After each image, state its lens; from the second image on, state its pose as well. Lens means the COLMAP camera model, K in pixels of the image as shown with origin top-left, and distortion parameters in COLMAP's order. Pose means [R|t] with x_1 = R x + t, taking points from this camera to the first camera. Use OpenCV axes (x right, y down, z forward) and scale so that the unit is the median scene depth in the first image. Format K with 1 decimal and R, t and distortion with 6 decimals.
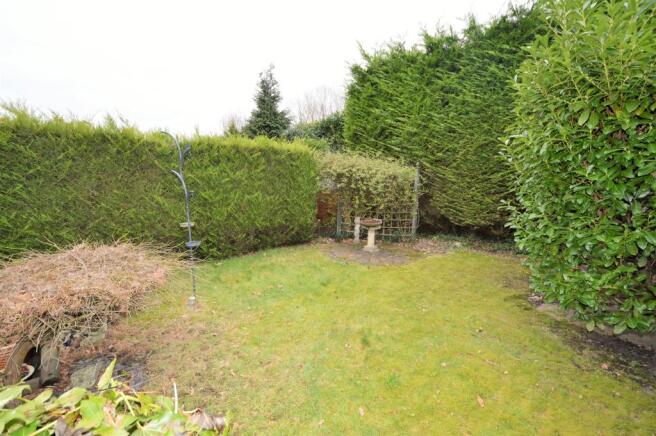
lens RADIAL K [[288.8, 0, 330.8], [0, 288.8, 218.6], [0, 0, 1]] dist [0.003827, -0.000379]
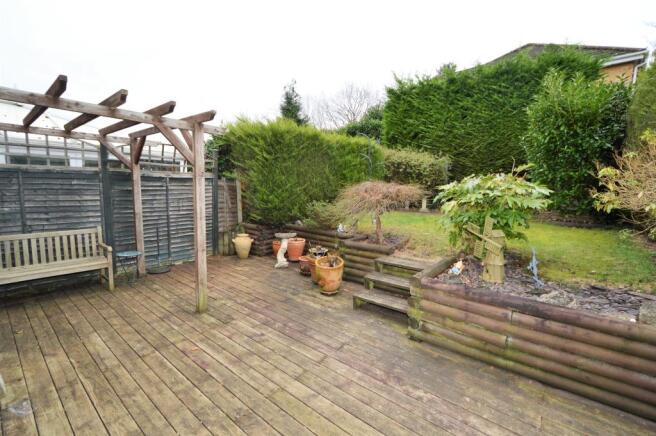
lens RADIAL K [[288.8, 0, 331.1], [0, 288.8, 216.6], [0, 0, 1]] dist [0.003827, -0.000379]
pose [[0.991527, -0.034326, 0.125283, -0.509933], [0.037234, 0.999087, -0.020939, 0.141084], [-0.124450, 0.025426, 0.991900, -0.429082]]
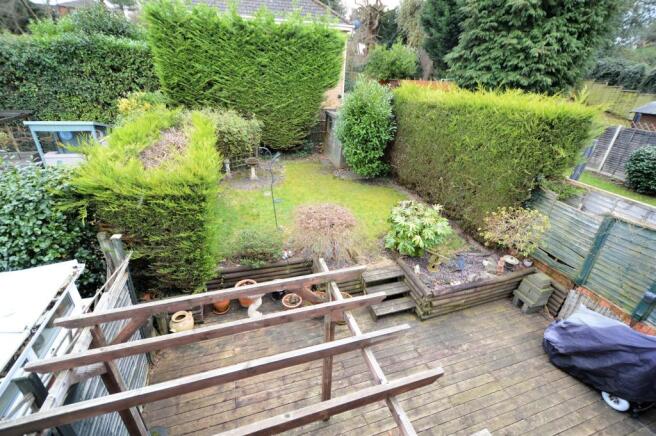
lens RADIAL K [[288.8, 0, 329.0], [0, 288.8, 216.5], [0, 0, 1]] dist [0.003827, -0.000379]
pose [[0.426539, -0.418606, 0.801769, -0.988286], [0.092018, 0.901937, 0.421951, -0.316031], [-0.899776, -0.106202, 0.423231, -0.067676]]
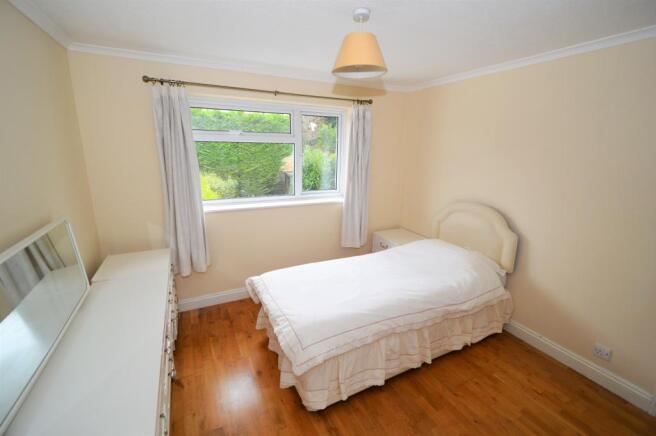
lens RADIAL K [[288.8, 0, 330.3], [0, 288.8, 216.8], [0, 0, 1]] dist [0.003827, -0.000379]
pose [[0.290757, -0.253076, 0.922720, -1.433598], [0.118388, 0.966490, 0.227775, -0.296083], [-0.949444, 0.043012, 0.310975, -0.288020]]
